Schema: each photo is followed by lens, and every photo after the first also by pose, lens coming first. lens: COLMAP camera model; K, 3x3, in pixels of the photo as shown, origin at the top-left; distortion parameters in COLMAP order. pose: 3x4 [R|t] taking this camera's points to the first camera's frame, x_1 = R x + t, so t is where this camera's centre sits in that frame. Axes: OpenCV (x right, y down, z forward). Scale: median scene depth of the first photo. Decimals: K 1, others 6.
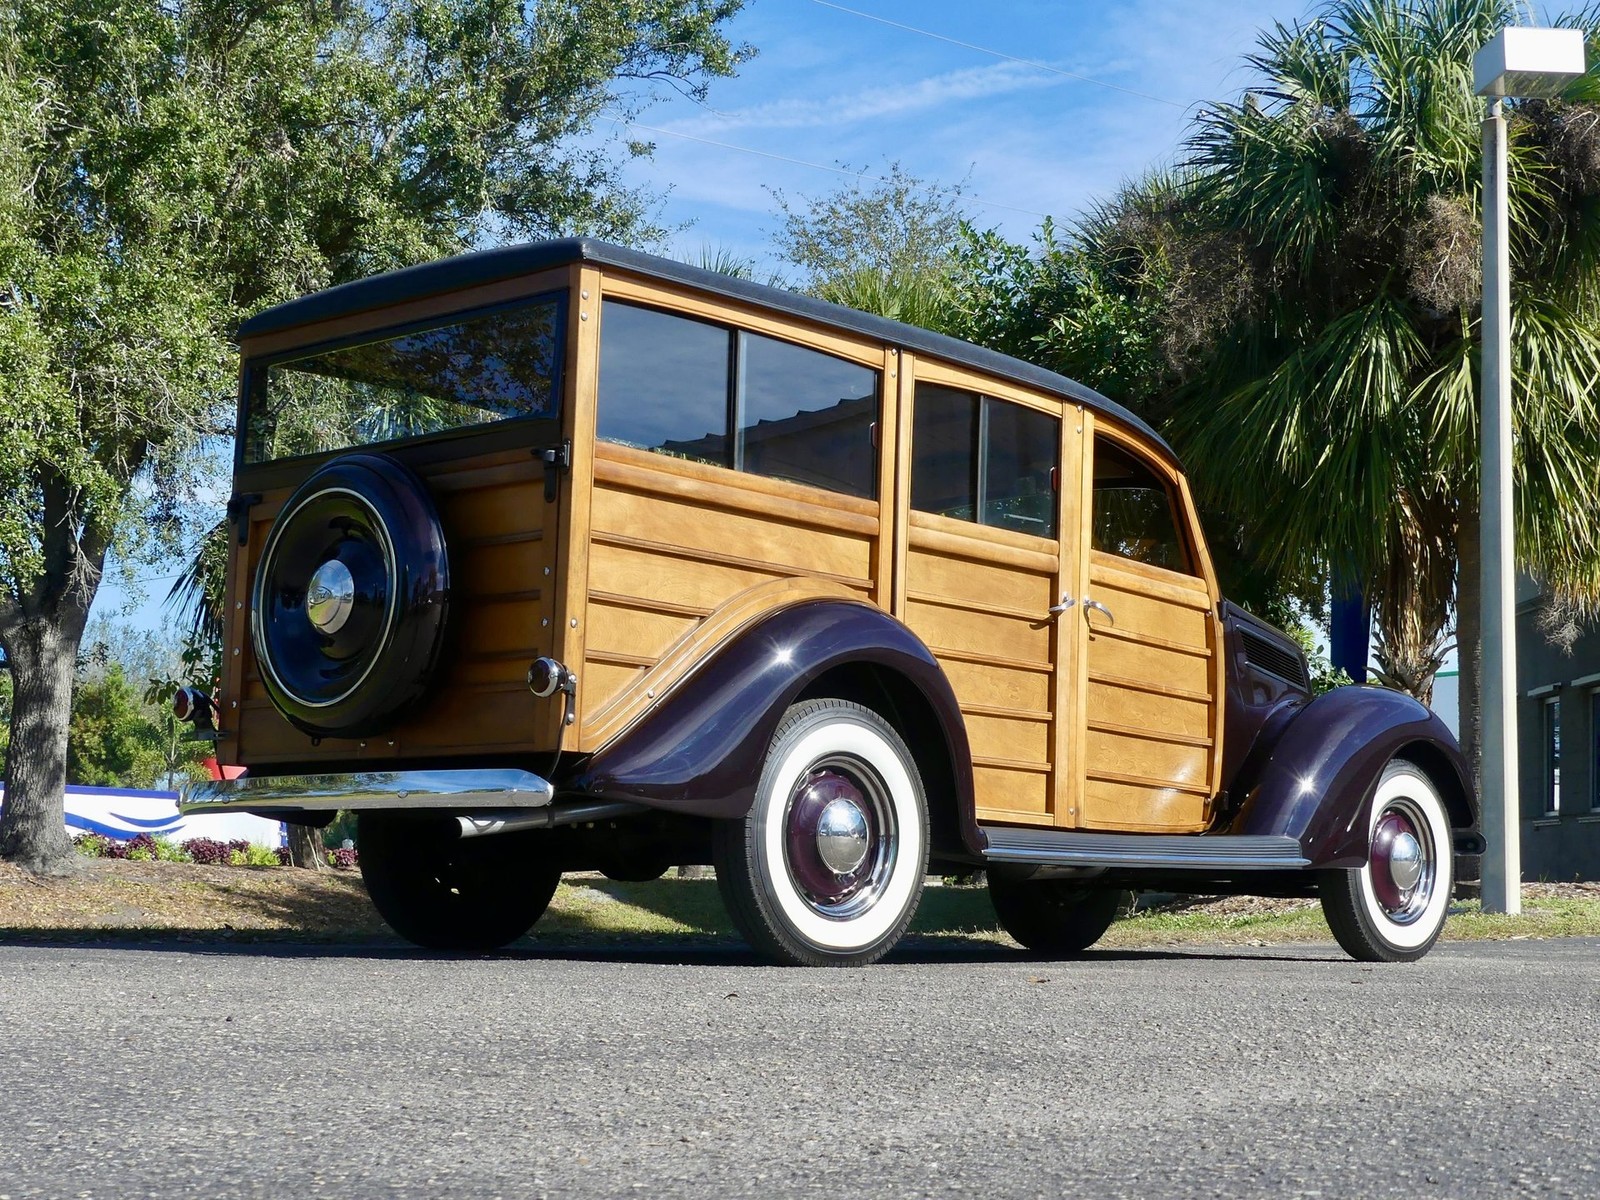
lens RADIAL K [[2595.7, 0, 857.4], [0, 2595.7, 656.7], [0, 0, 1]] dist [0.017932, 0.084702]
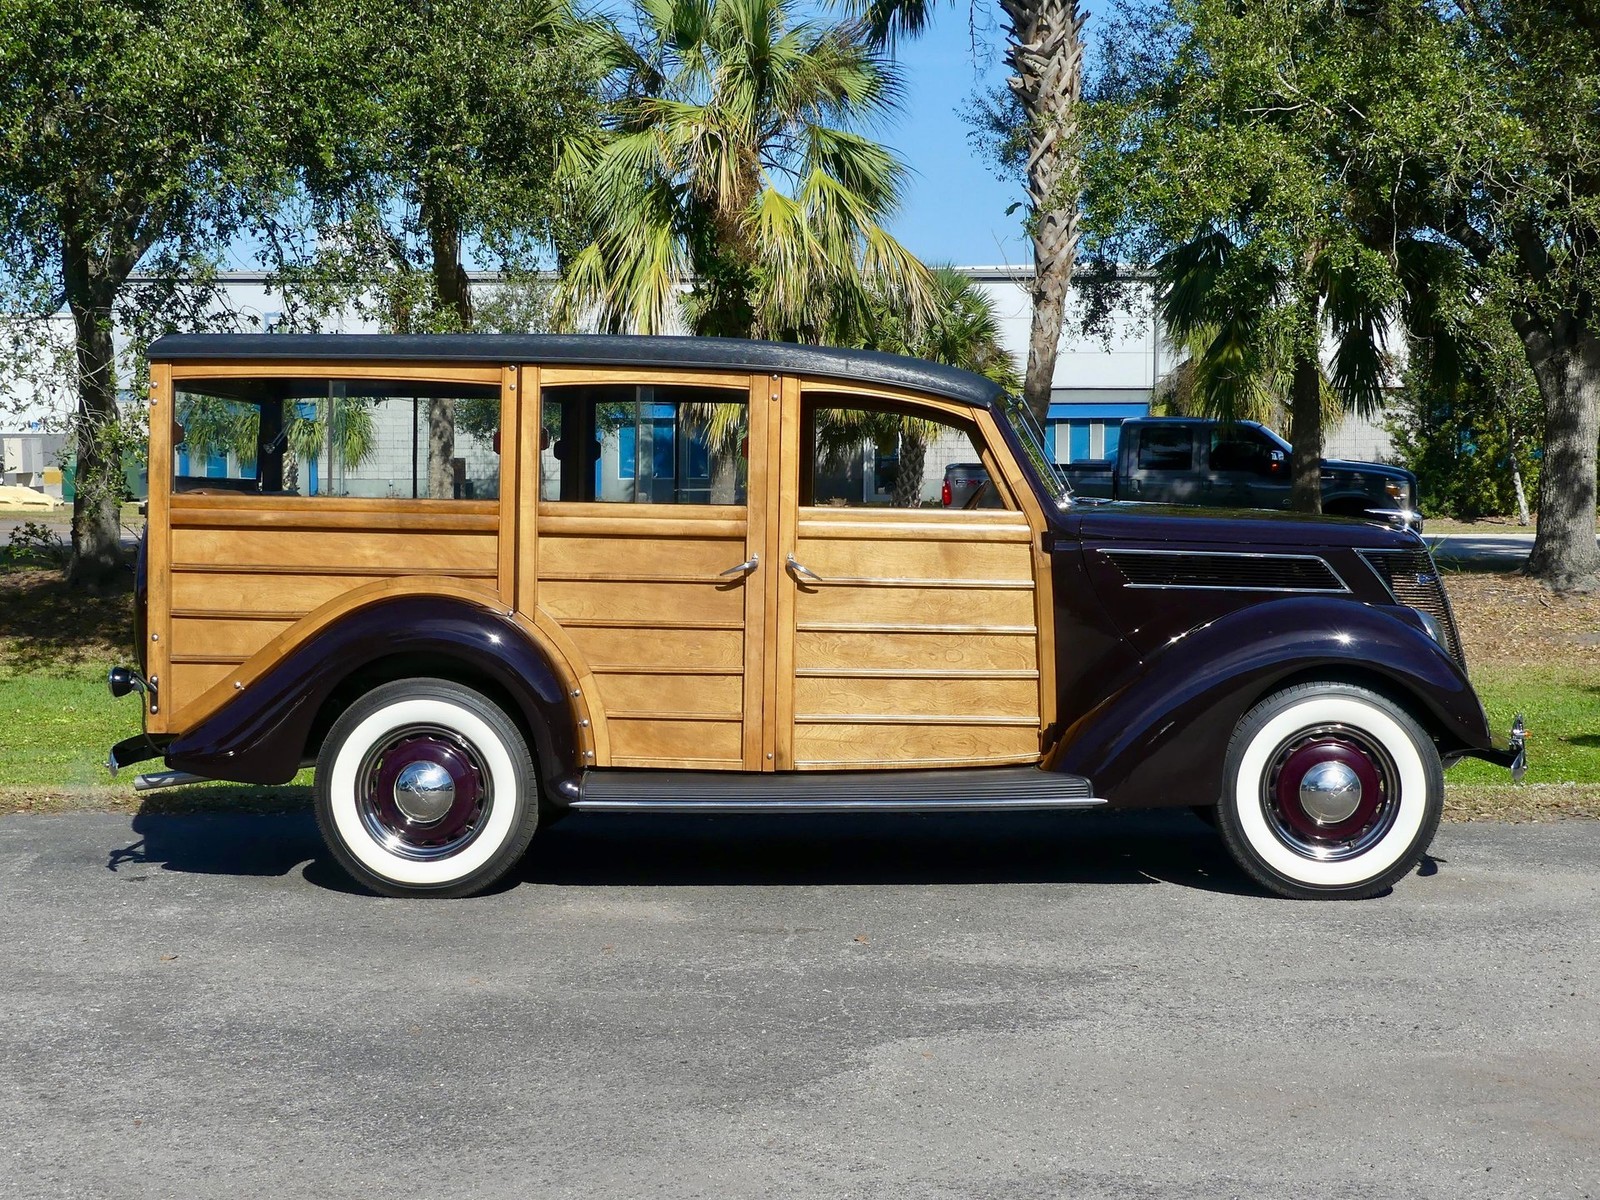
lens RADIAL K [[2492.9, 0, 846.0], [0, 2492.9, 600.5], [0, 0, 1]] dist [0.020068, 0.012767]
pose [[0.653278, 0.012339, -0.757018, 0.880949], [0.084109, 0.992496, 0.088759, -0.093435], [0.752432, -0.121656, 0.647338, 0.357031]]
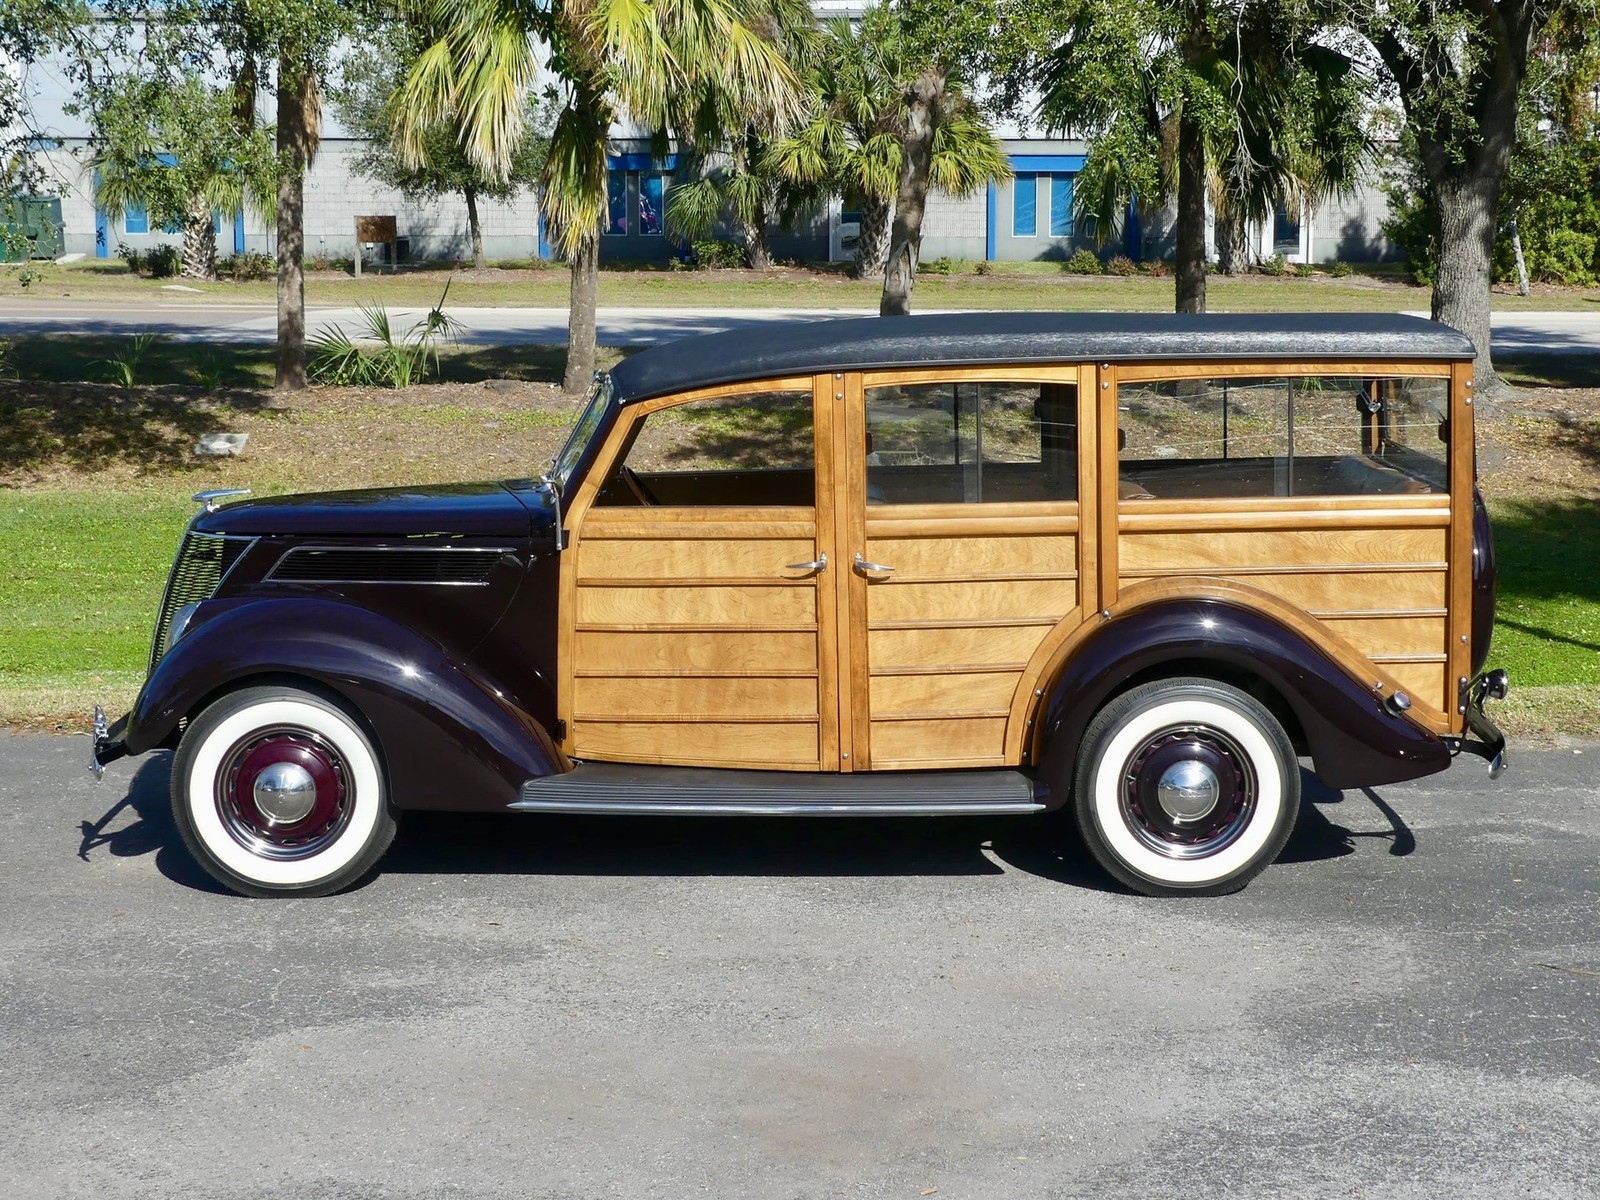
lens RADIAL K [[2709.8, 0, 865.3], [0, 2709.8, 557.2], [0, 0, 1]] dist [-0.004973, 0.029546]
pose [[0.650661, 0.076373, -0.755518, 1.138320], [0.080876, 0.982301, 0.168949, -0.193476], [0.755049, -0.171032, 0.632968, 0.430118]]
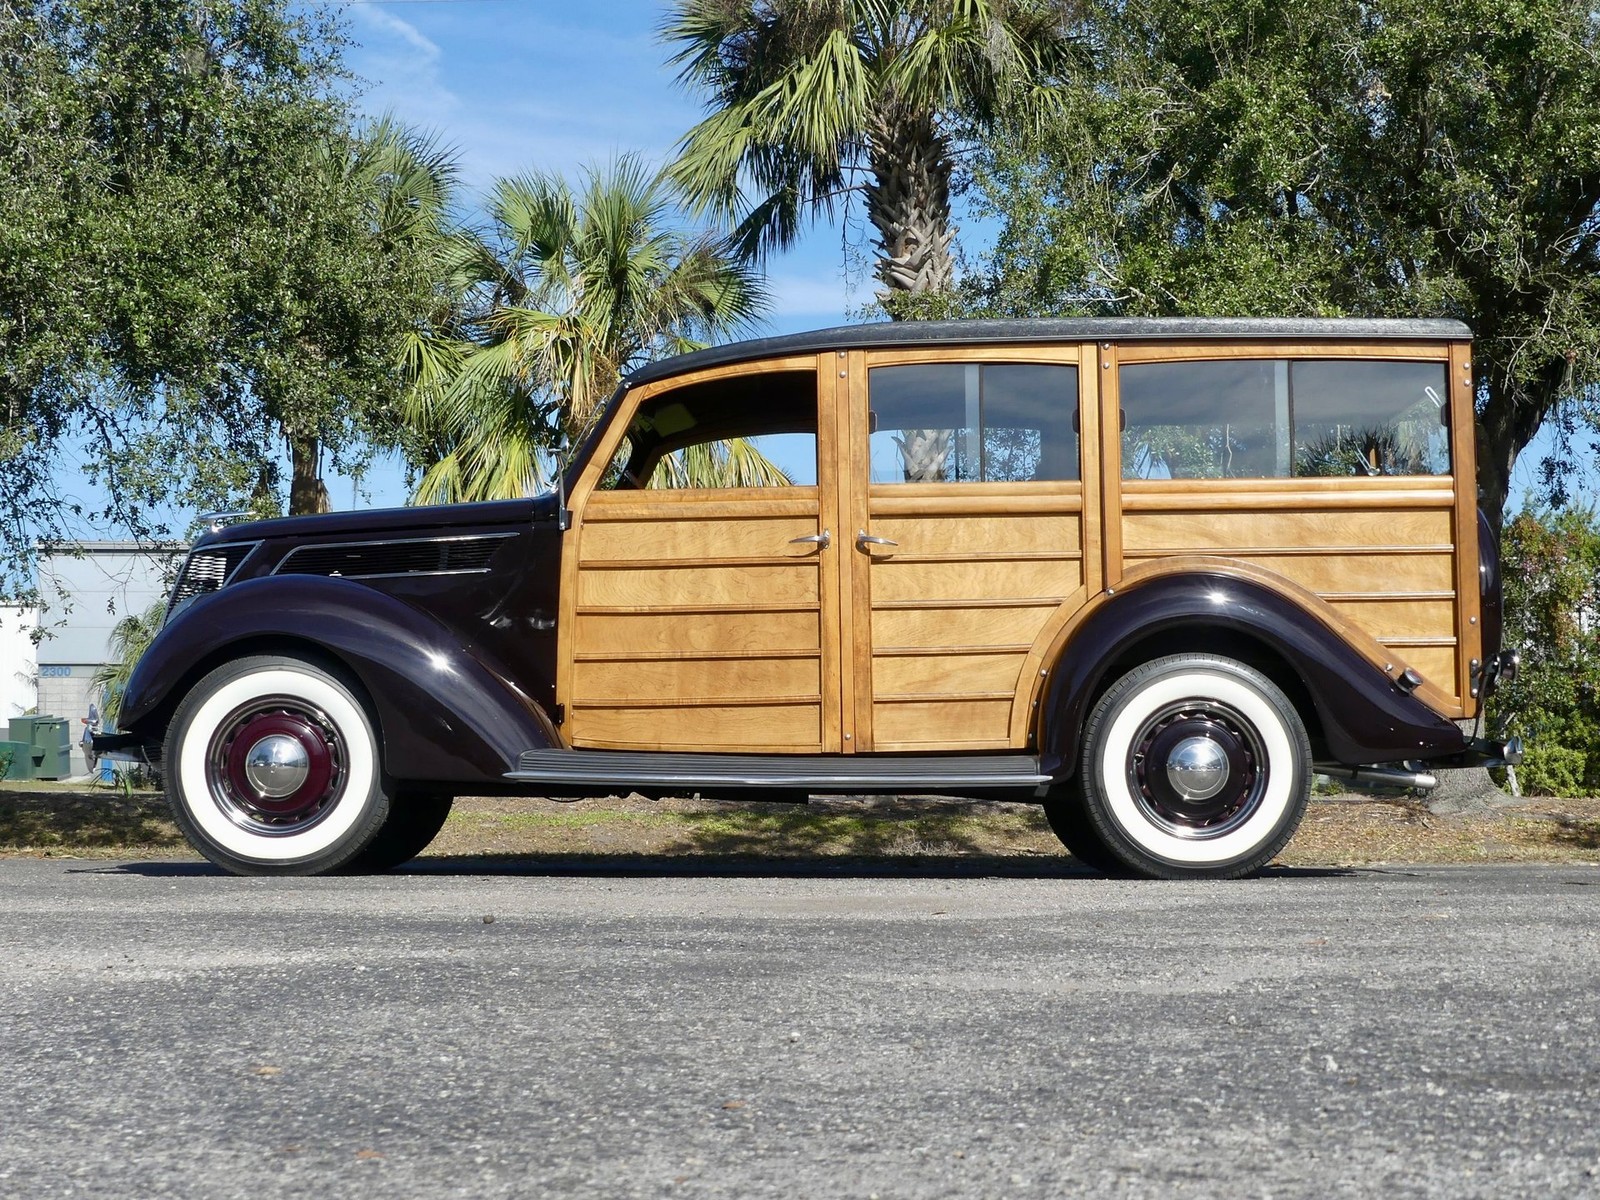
lens RADIAL K [[2694.4, 0, 830.2], [0, 2694.4, 611.2], [0, 0, 1]] dist [-0.001605, -0.013014]
pose [[0.642423, -0.075511, -0.762621, 1.127415], [0.078686, 0.996374, -0.032372, 0.059013], [0.762300, -0.039211, 0.646035, 0.408031]]
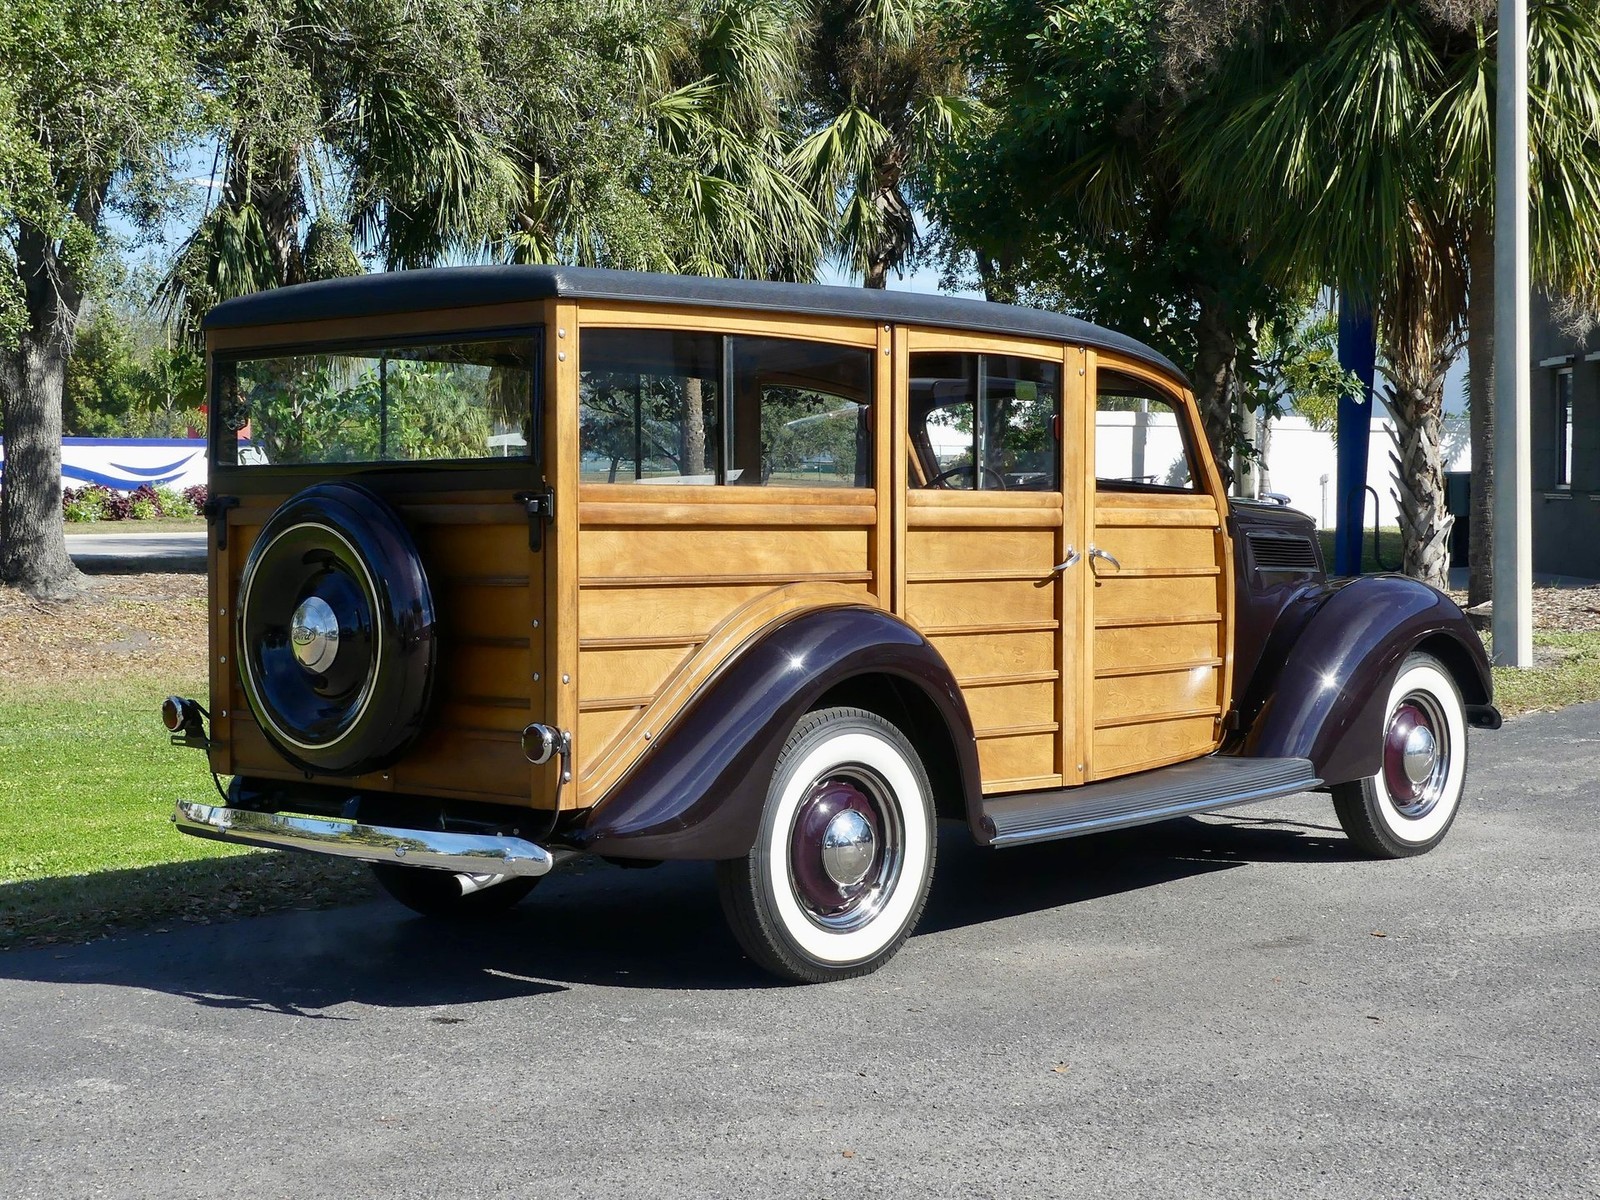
lens RADIAL K [[2607.3, 0, 826.0], [0, 2607.3, 629.4], [0, 0, 1]] dist [0.015445, 0.042644]
pose [[0.999472, -0.028813, -0.015039, 0.002721], [0.030715, 0.988632, 0.147183, -0.139203], [0.010628, -0.147567, 0.988995, 0.030662]]
